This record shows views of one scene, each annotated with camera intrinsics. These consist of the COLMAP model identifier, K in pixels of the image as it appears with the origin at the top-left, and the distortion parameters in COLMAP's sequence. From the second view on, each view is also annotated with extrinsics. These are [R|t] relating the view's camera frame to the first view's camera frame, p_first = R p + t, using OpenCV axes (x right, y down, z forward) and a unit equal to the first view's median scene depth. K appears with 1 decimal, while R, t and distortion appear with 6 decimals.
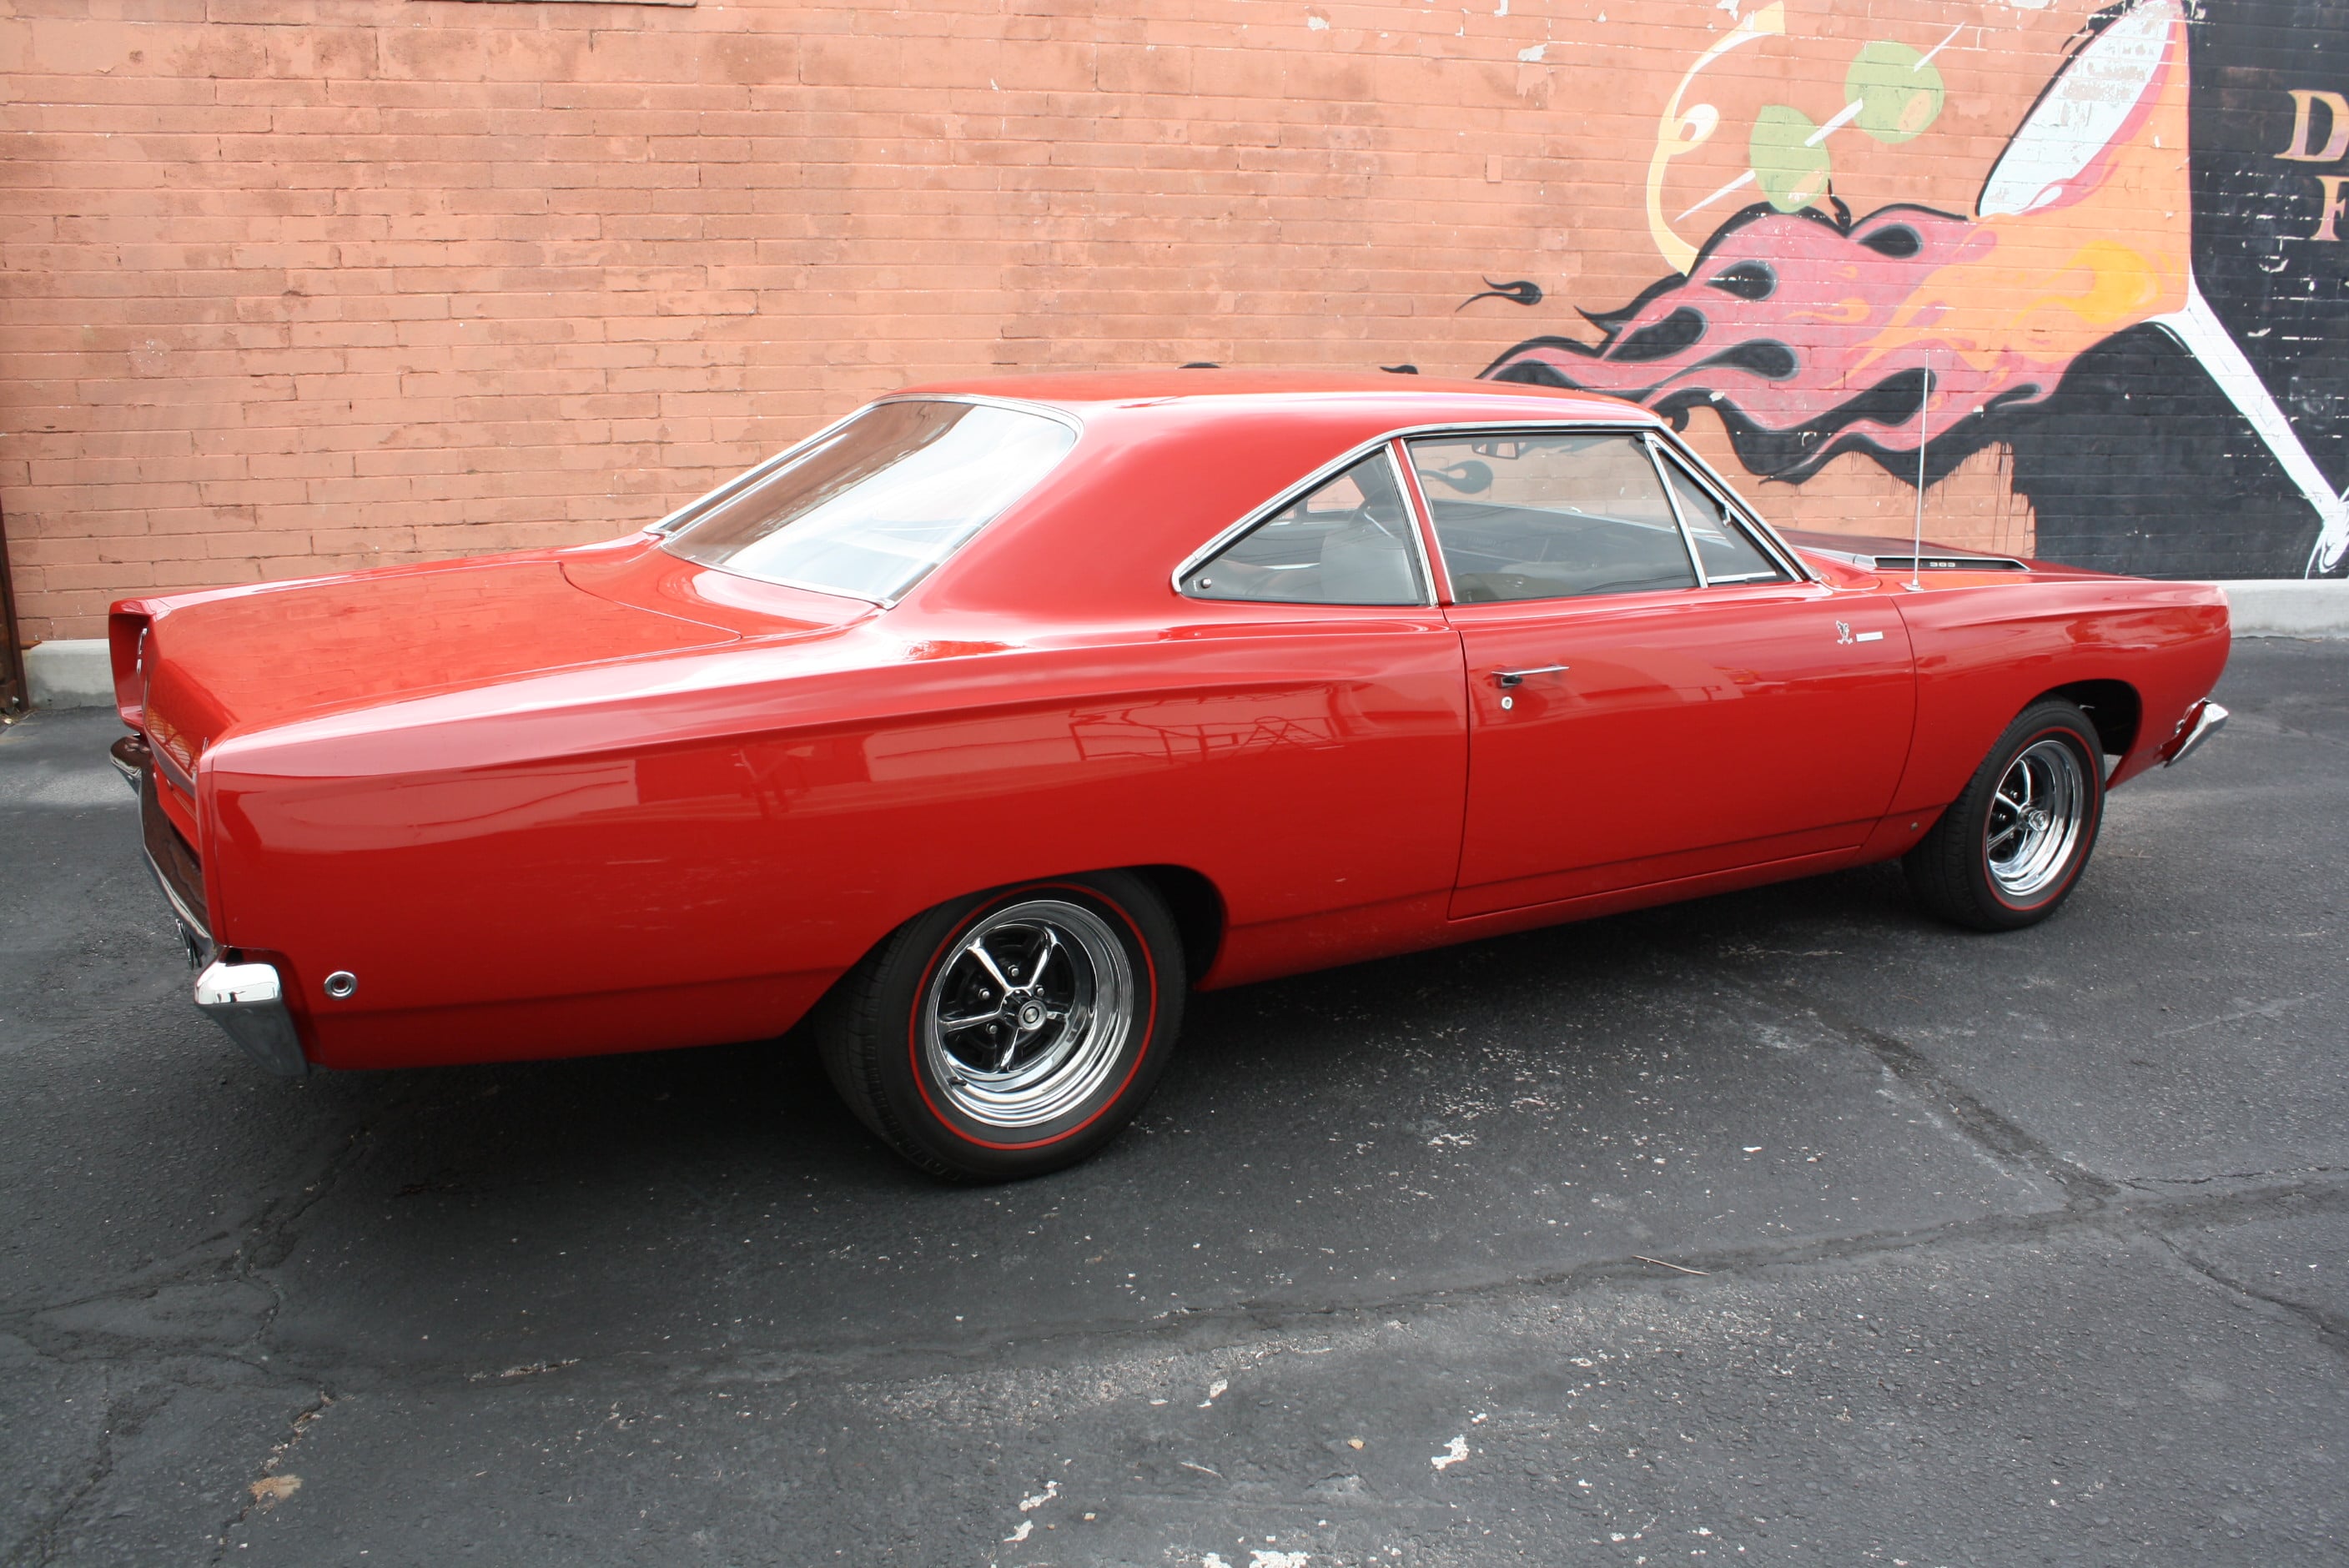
lens RADIAL K [[1995.9, 0, 1183.9], [0, 1995.9, 787.4], [0, 0, 1]] dist [-0.168723, 0.153825]
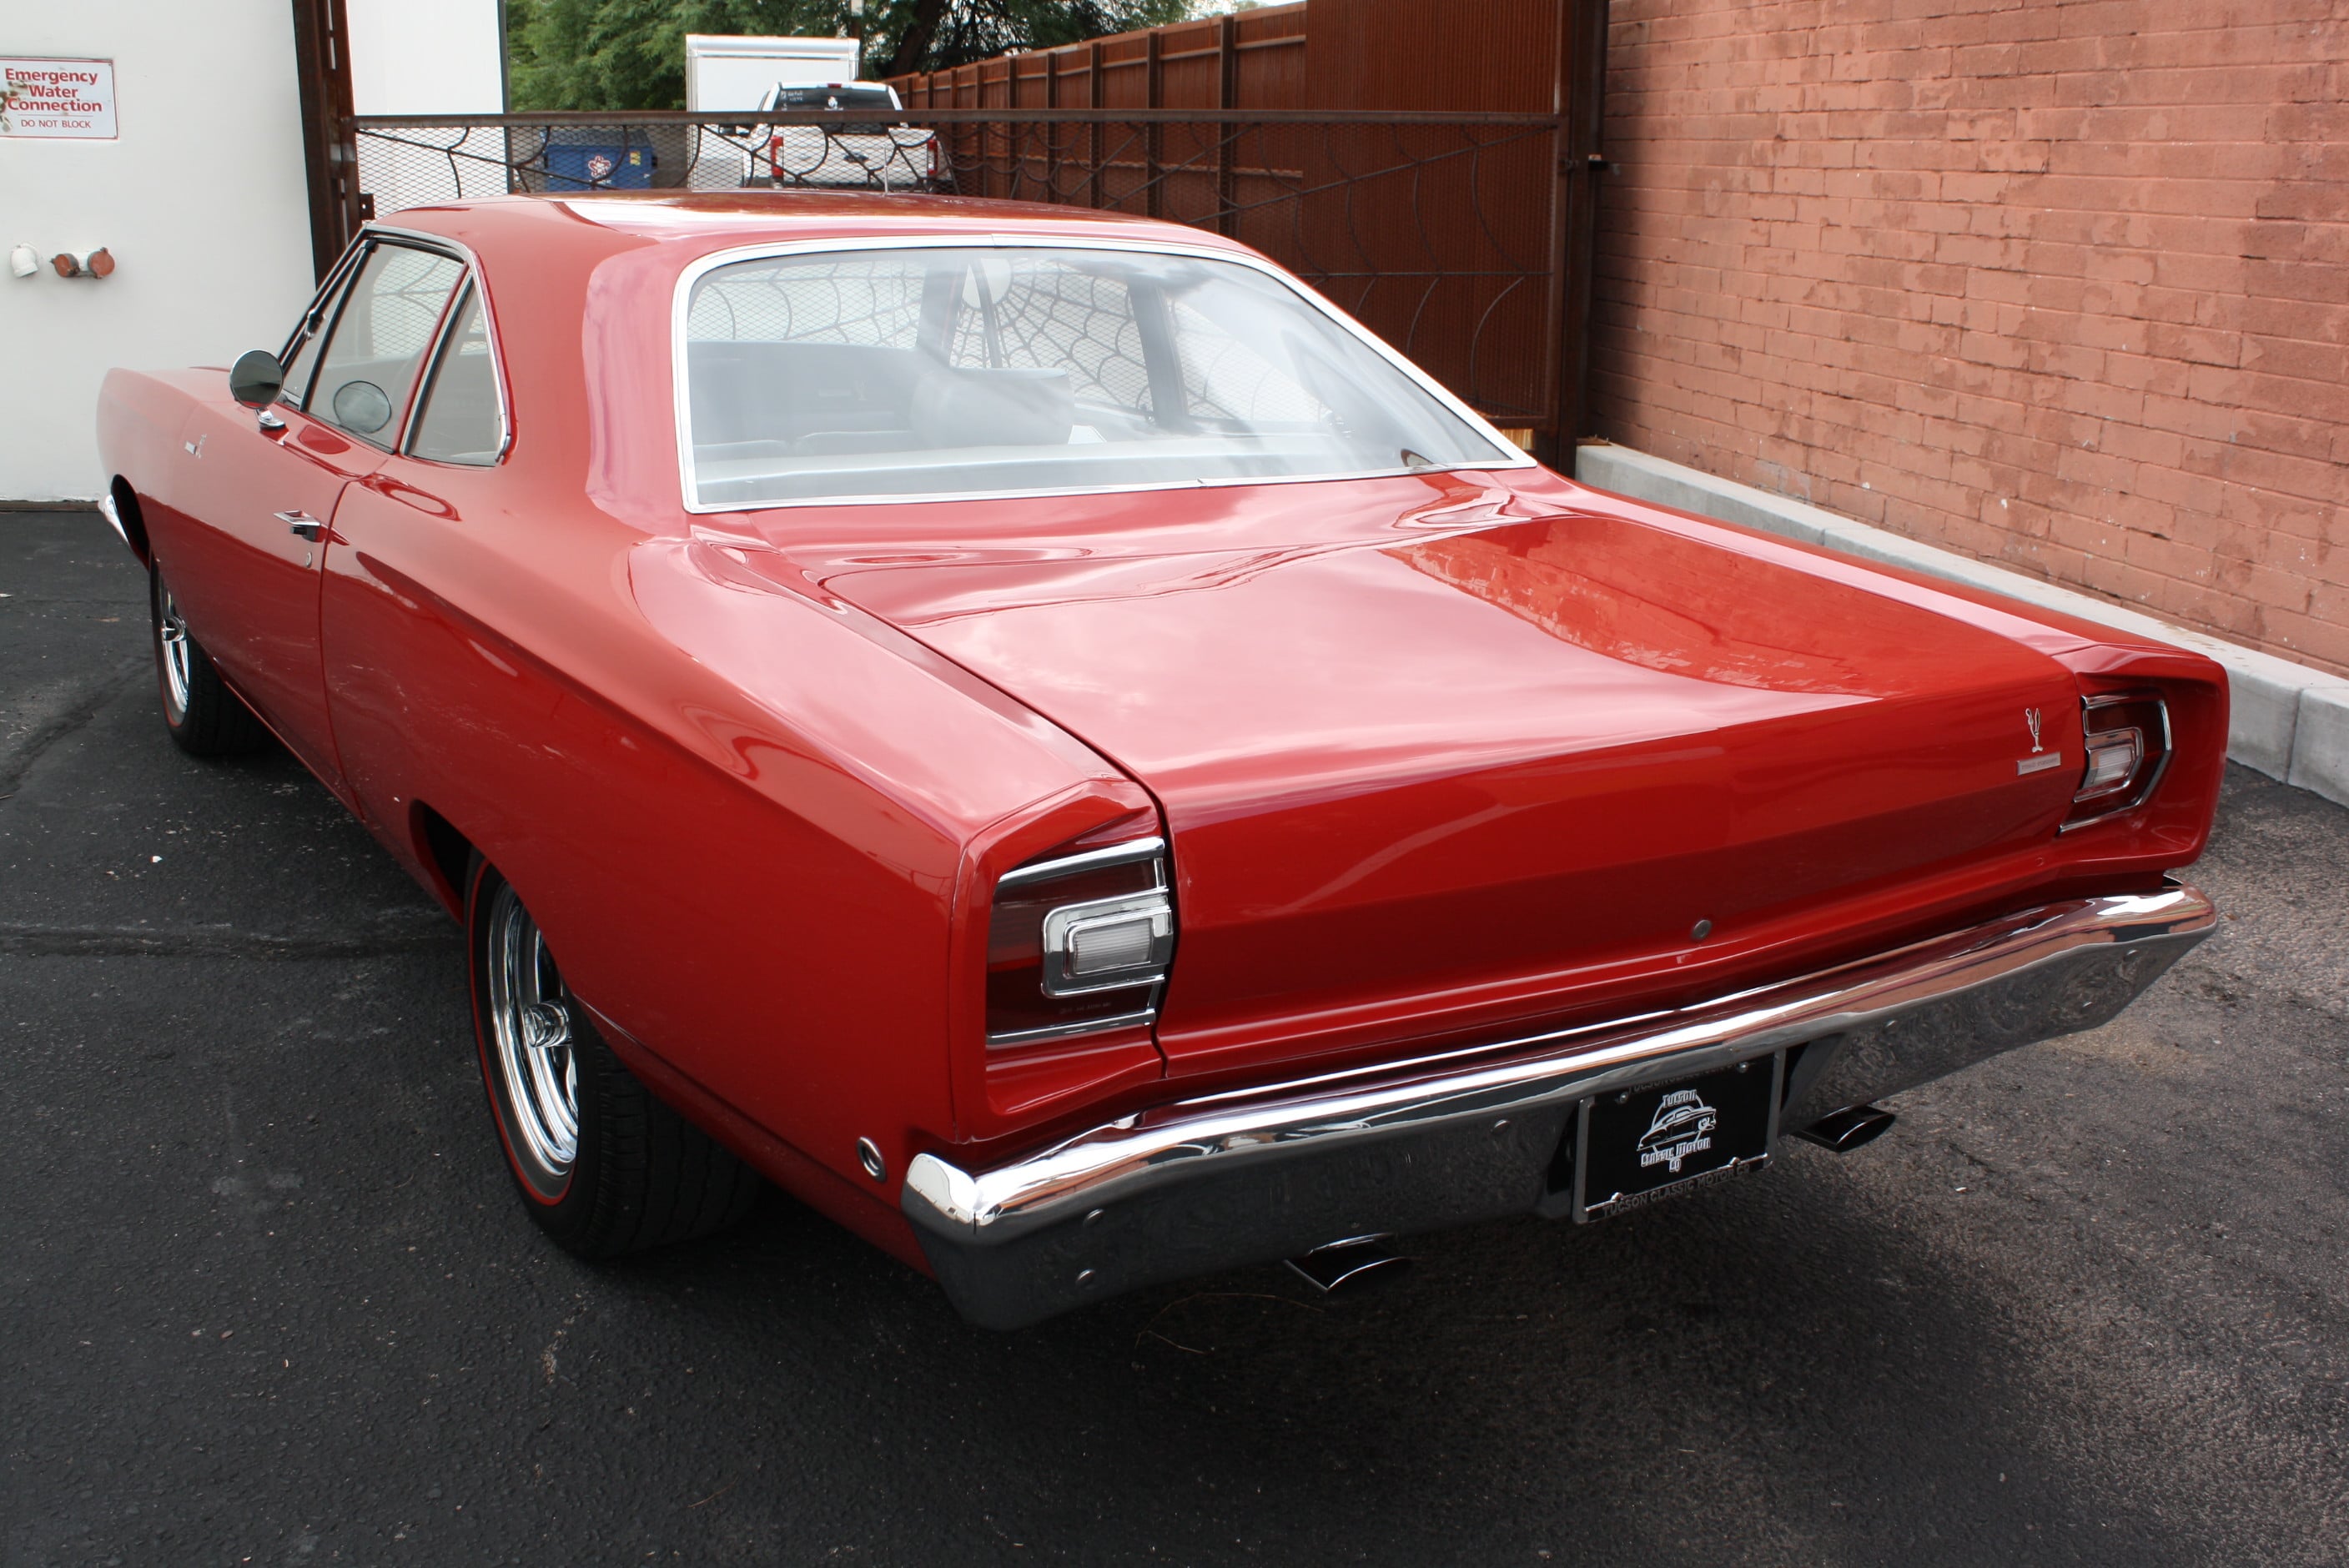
lens RADIAL K [[2308.1, 0, 1177.6], [0, 2308.1, 781.4], [0, 0, 1]] dist [-0.145427, 0.157502]
pose [[-0.027315, 0.254744, -0.966623, 0.691357], [-0.260287, 0.931815, 0.252926, -0.152112], [0.965145, 0.258508, 0.040854, 0.691508]]
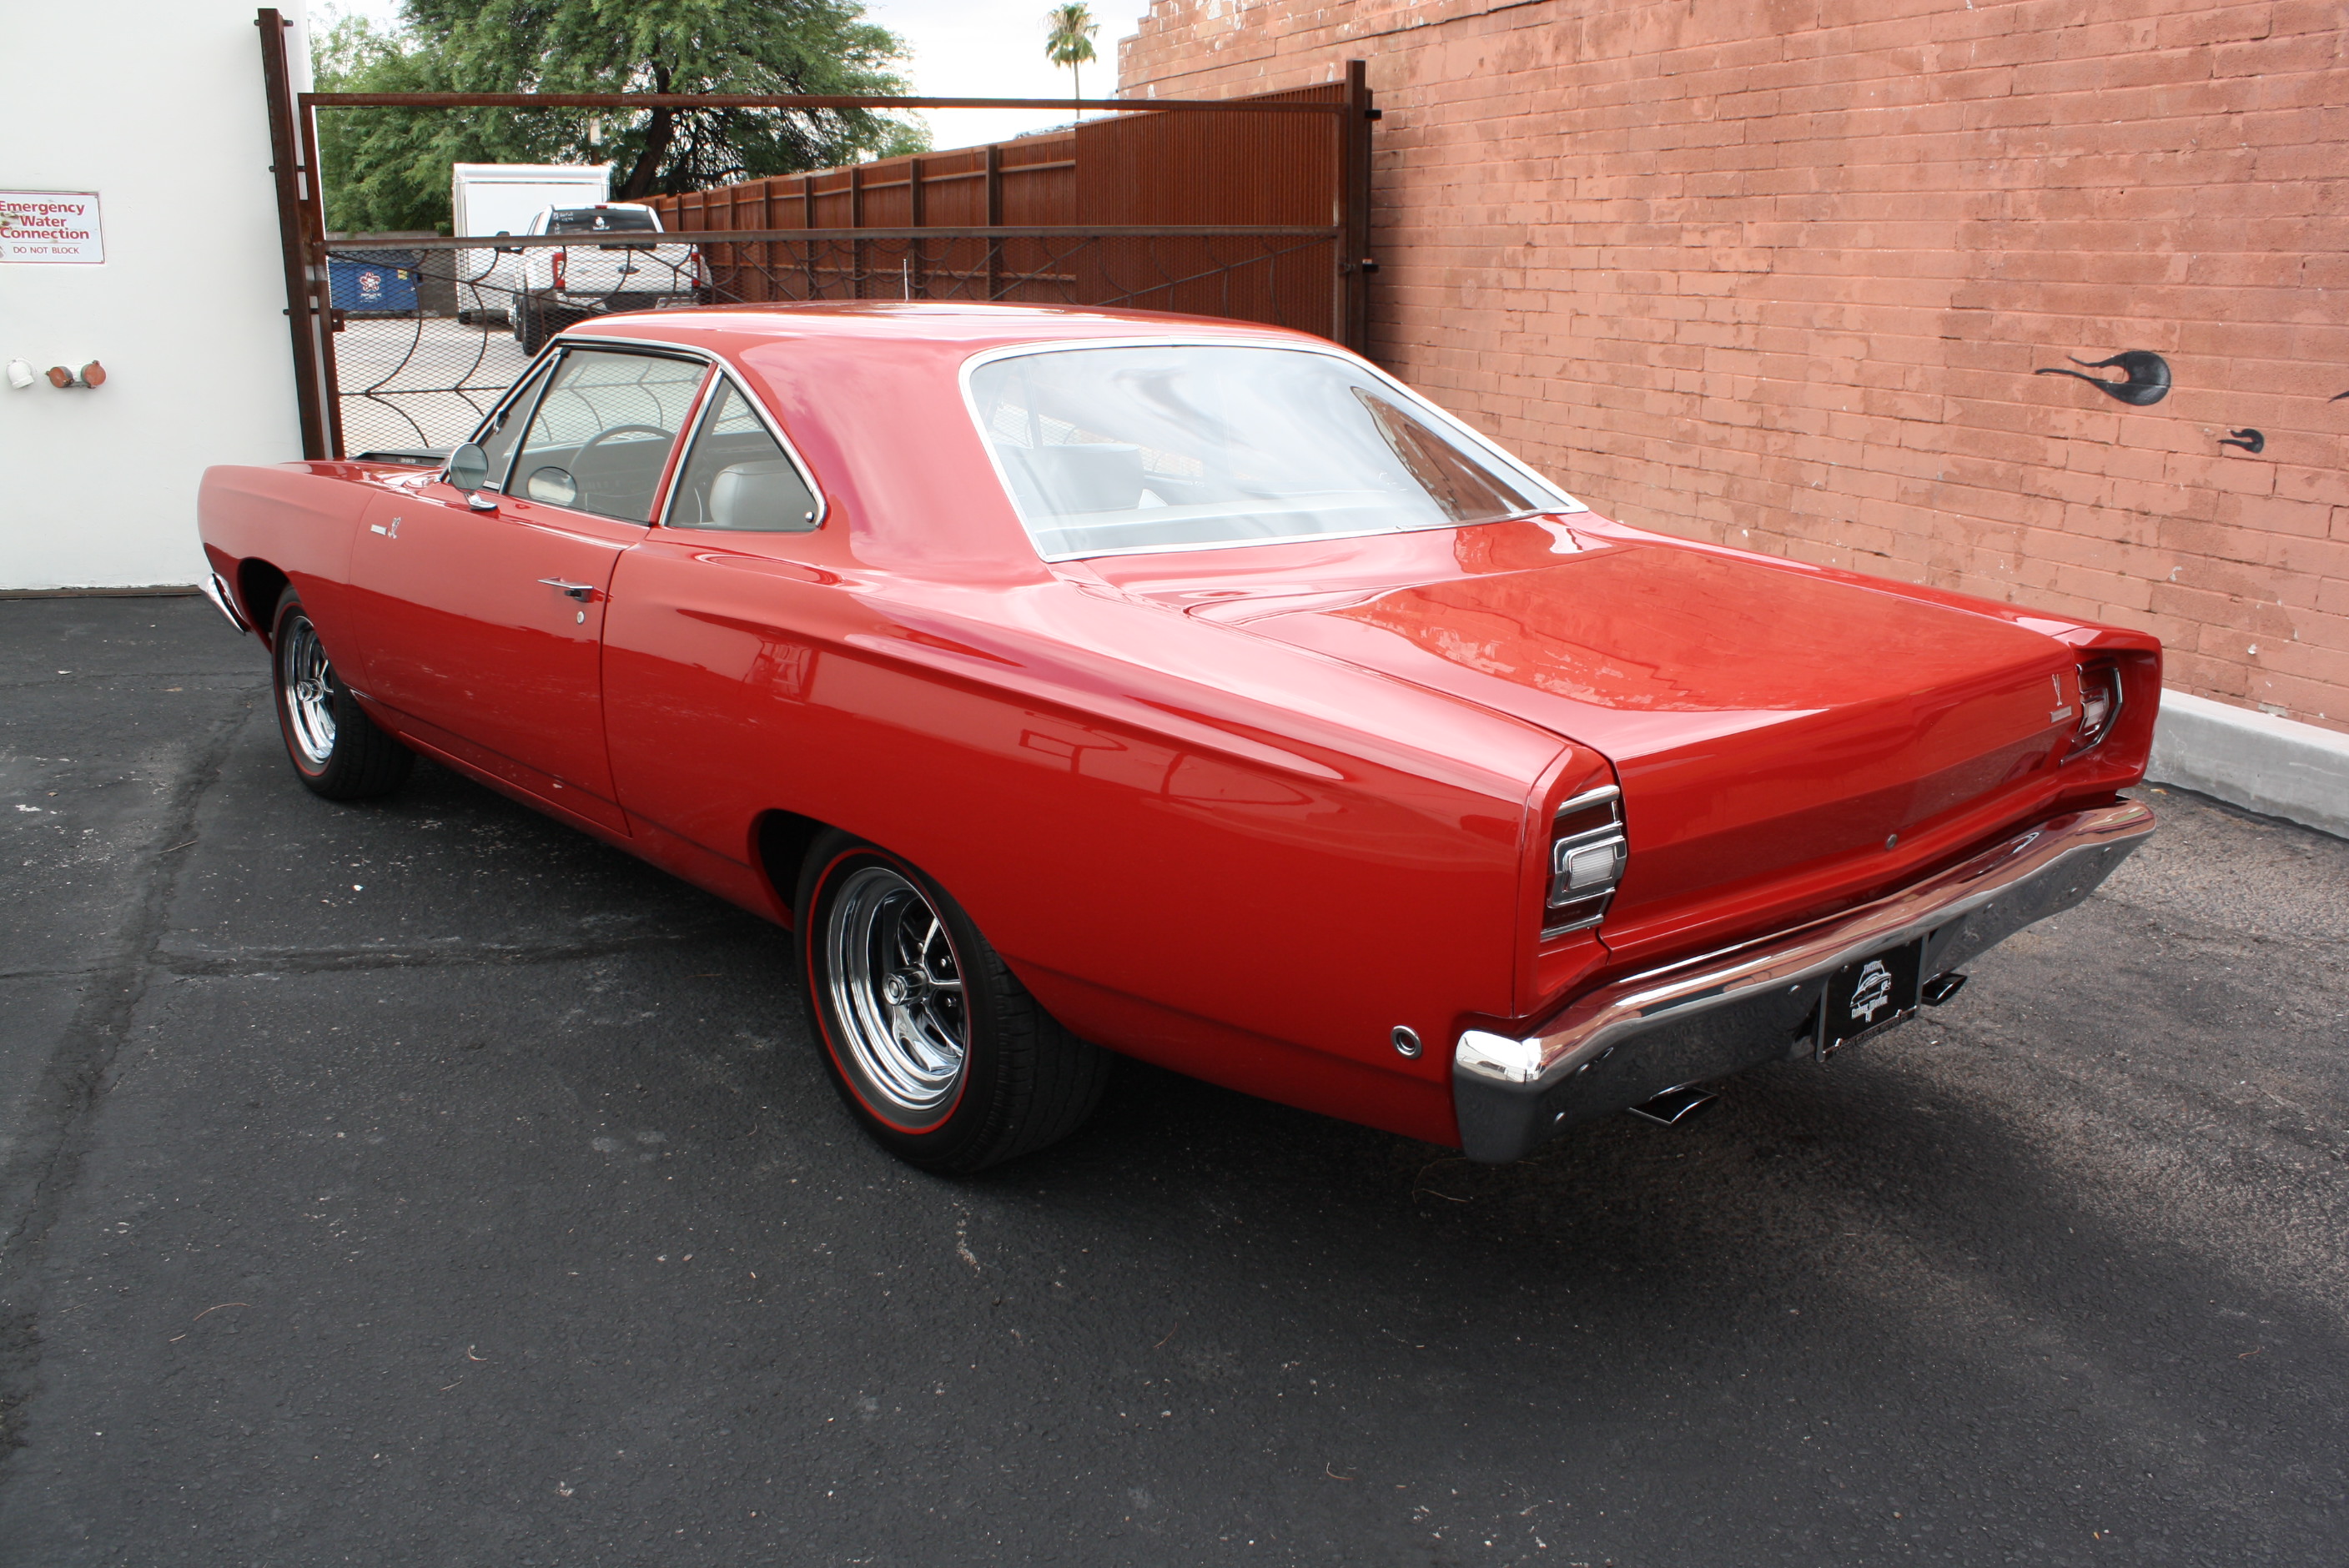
lens RADIAL K [[1995.9, 0, 1183.9], [0, 1995.9, 787.4], [0, 0, 1]] dist [-0.168723, 0.153825]
pose [[0.139341, 0.247008, -0.958943, 0.722365], [-0.248713, 0.946078, 0.207554, -0.126442], [0.958502, 0.209581, 0.193262, 0.581976]]
